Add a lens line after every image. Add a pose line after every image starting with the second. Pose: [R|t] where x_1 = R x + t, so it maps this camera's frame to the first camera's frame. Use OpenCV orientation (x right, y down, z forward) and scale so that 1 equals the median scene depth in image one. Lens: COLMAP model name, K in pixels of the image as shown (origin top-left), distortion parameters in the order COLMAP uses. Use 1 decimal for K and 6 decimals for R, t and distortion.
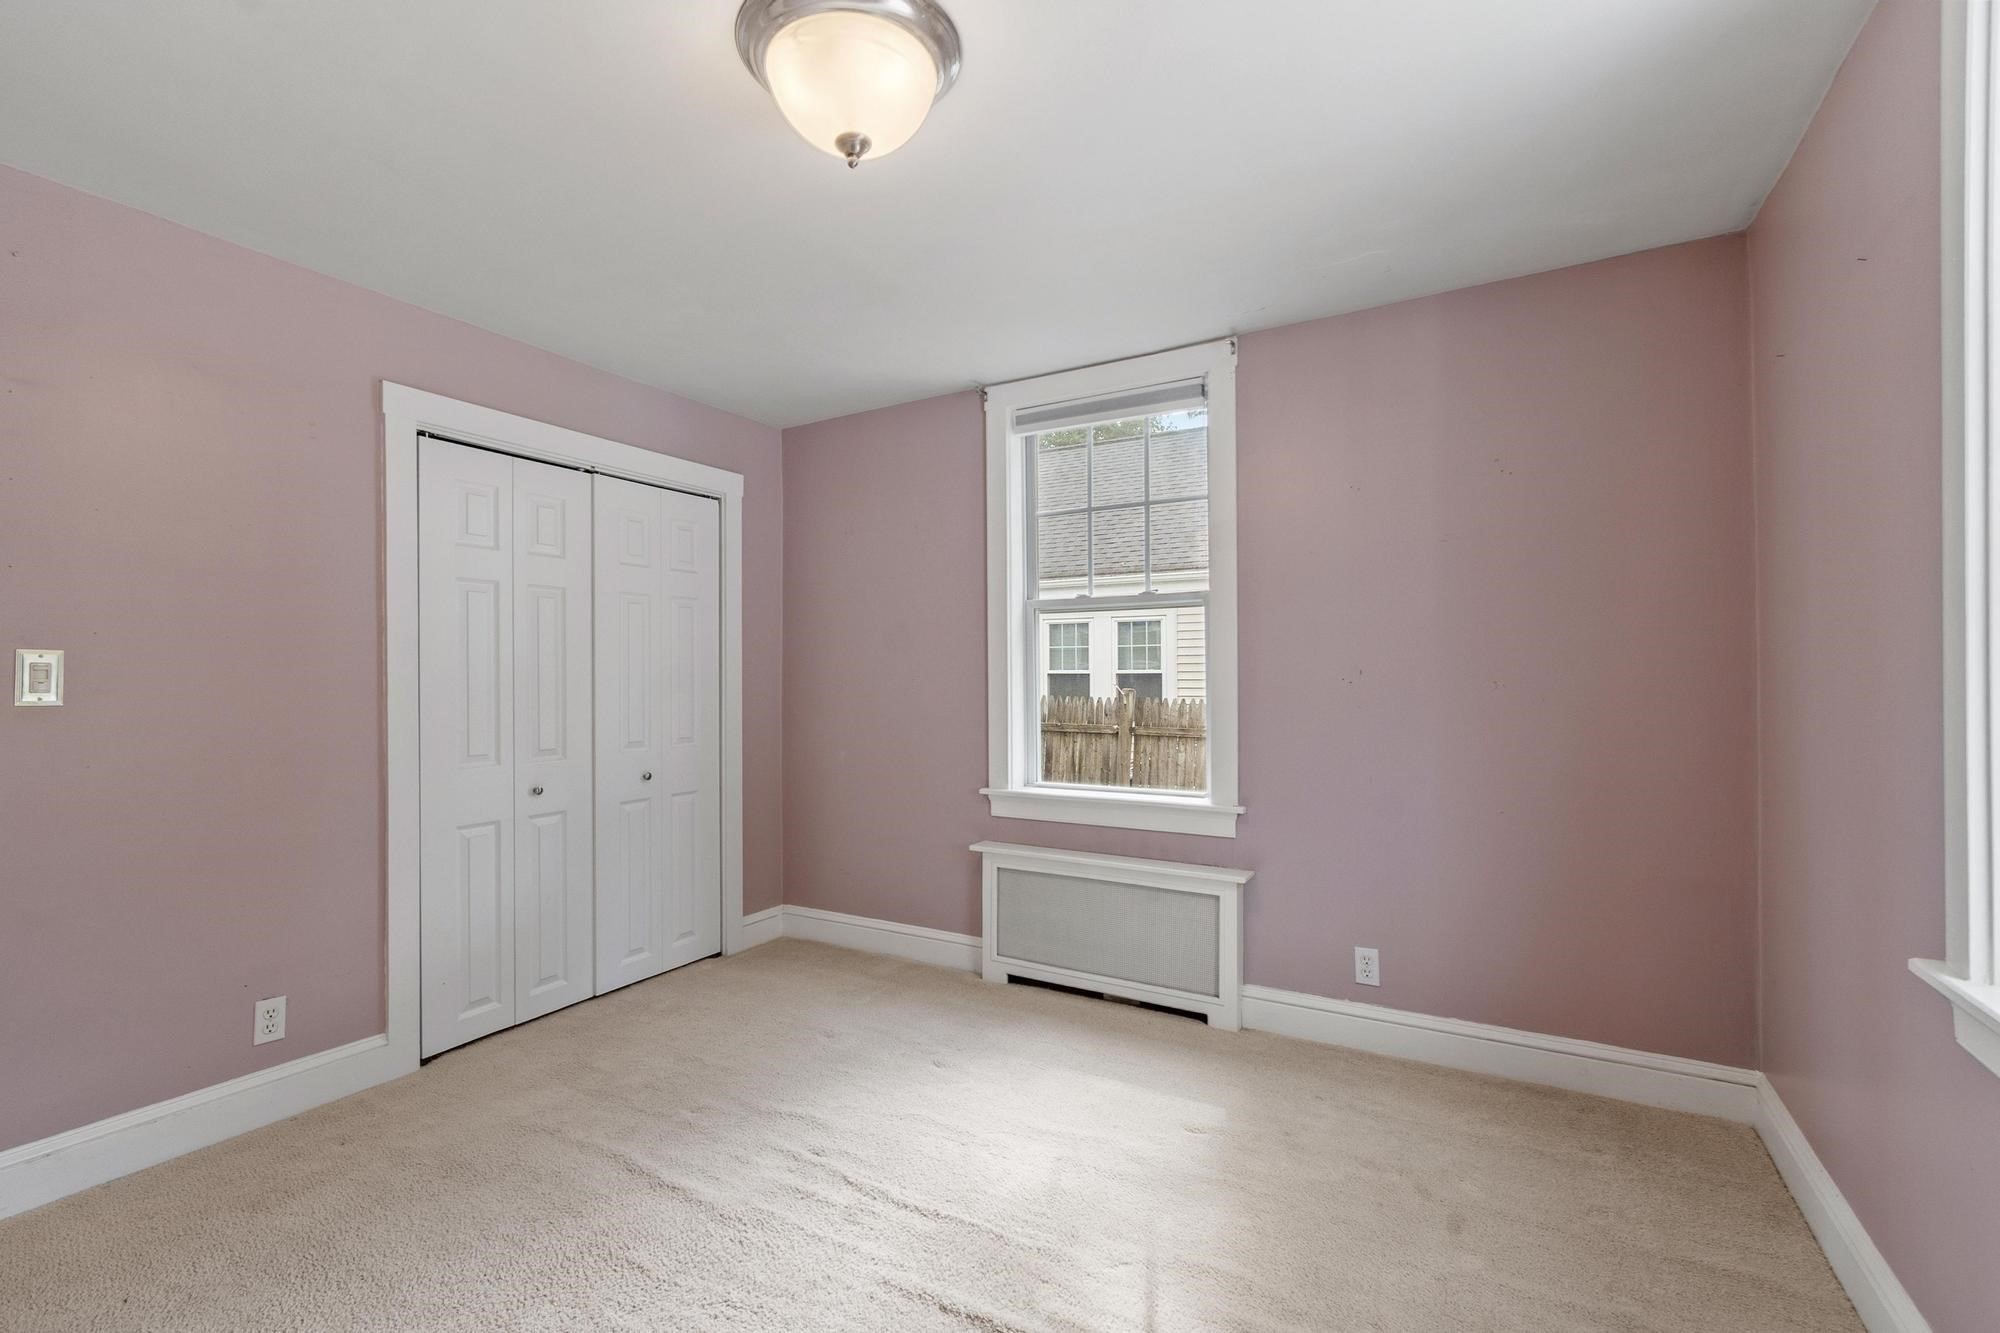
lens RADIAL K [[867.5, 0, 997.6], [0, 867.5, 673.3], [0, 0, 1]] dist [0.021170, 0.000098]
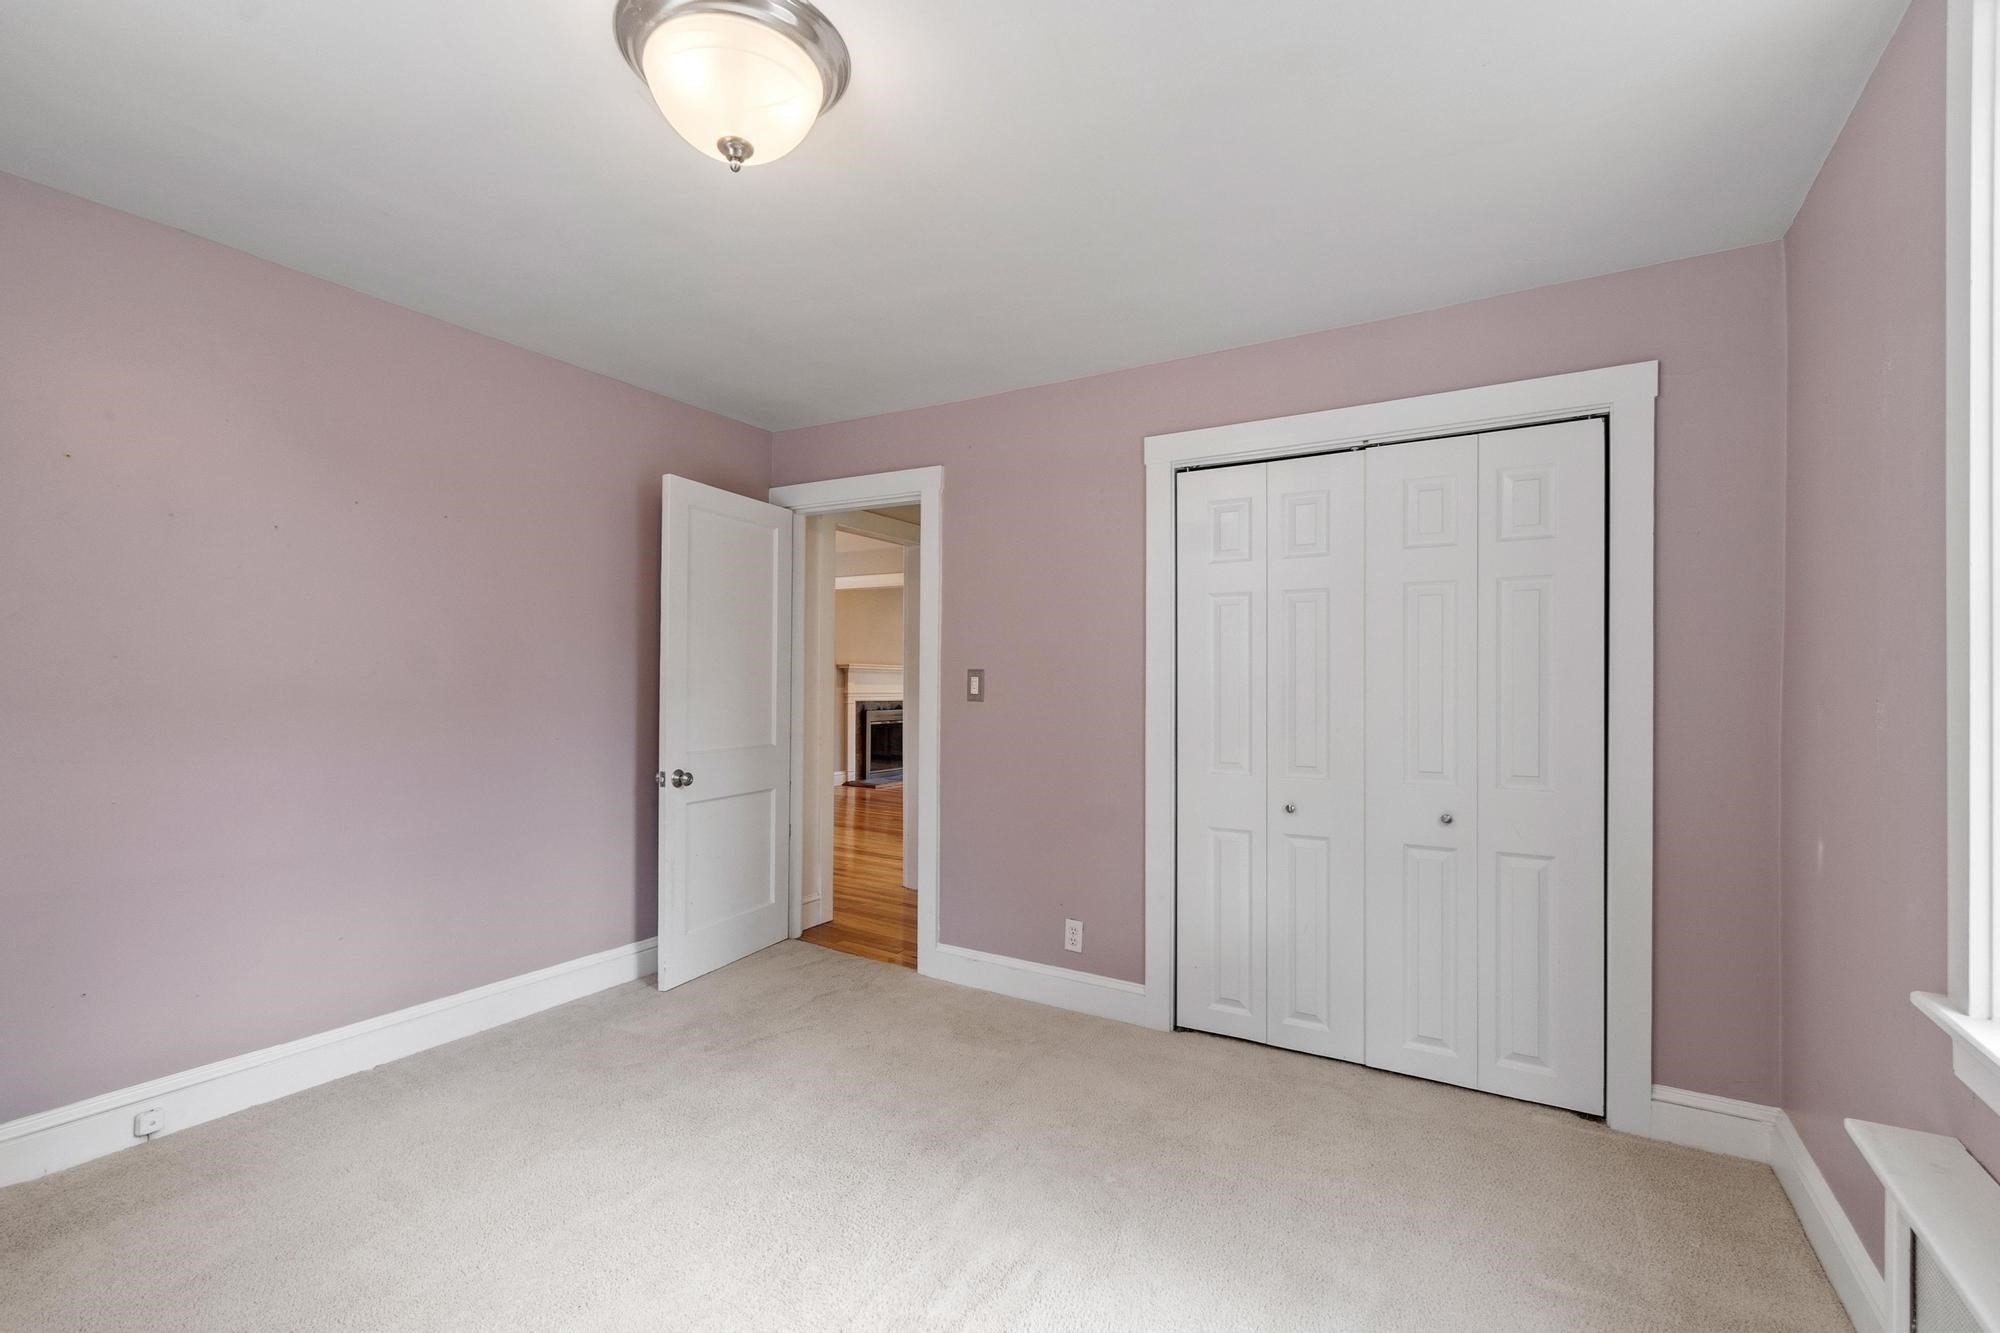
lens RADIAL K [[887.2, 0, 997.8], [0, 887.2, 677.4], [0, 0, 1]] dist [0.000198, -0.000039]
pose [[-0.015773, -0.004991, -0.999863, 0.461364], [-0.002492, 0.999985, -0.004952, -0.001144], [0.999872, 0.002414, -0.015785, 0.744315]]
